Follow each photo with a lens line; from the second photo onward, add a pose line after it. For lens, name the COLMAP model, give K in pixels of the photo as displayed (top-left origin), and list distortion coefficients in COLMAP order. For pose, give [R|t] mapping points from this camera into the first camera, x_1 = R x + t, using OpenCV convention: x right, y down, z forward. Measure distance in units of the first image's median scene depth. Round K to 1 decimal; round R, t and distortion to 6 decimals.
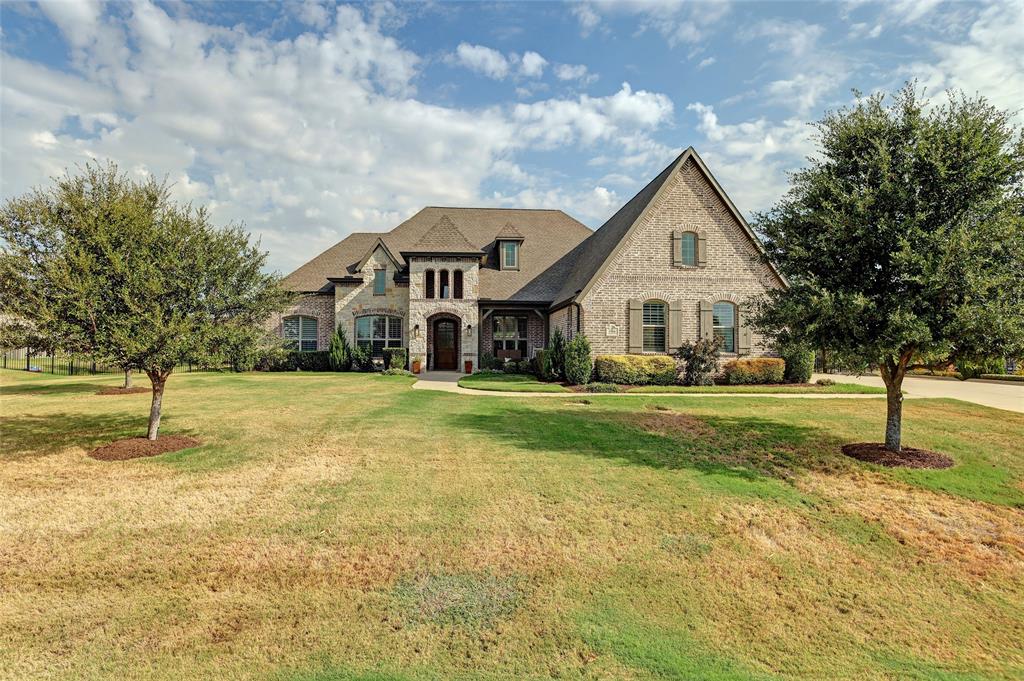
lens RADIAL K [[586.1, 0, 509.9], [0, 586.1, 333.0], [0, 0, 1]] dist [-0.082162, 0.052774]
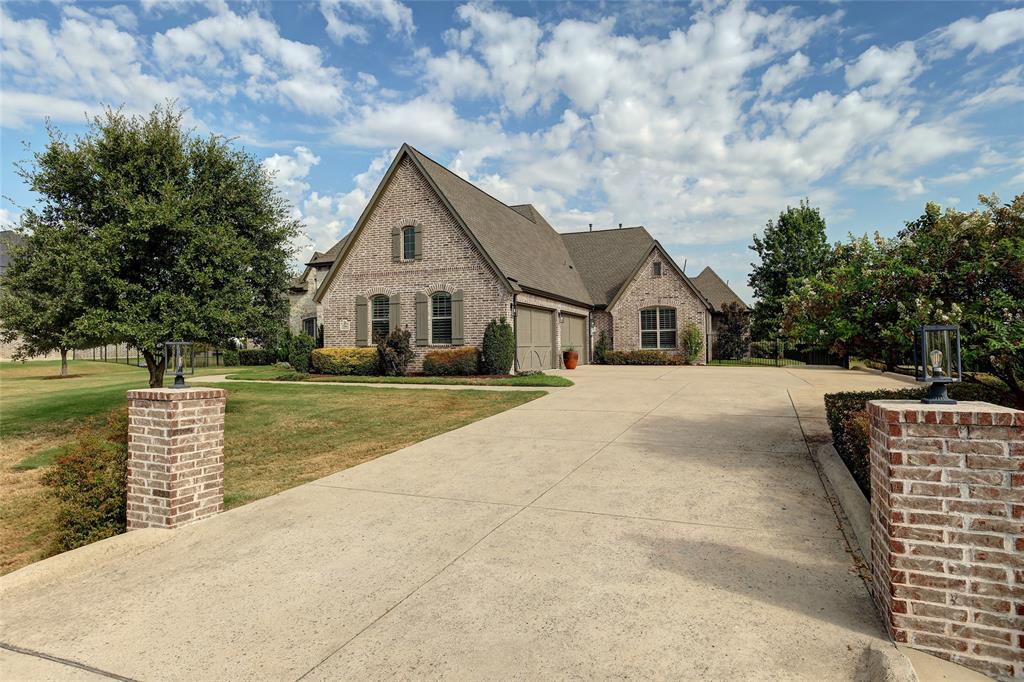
lens RADIAL K [[586.1, 0, 509.9], [0, 586.1, 333.5], [0, 0, 1]] dist [-0.082162, 0.052774]
pose [[0.857990, -0.020572, -0.513254, 0.979200], [0.018466, 0.999787, -0.009205, 0.026235], [0.513334, -0.001580, 0.858187, 0.218419]]
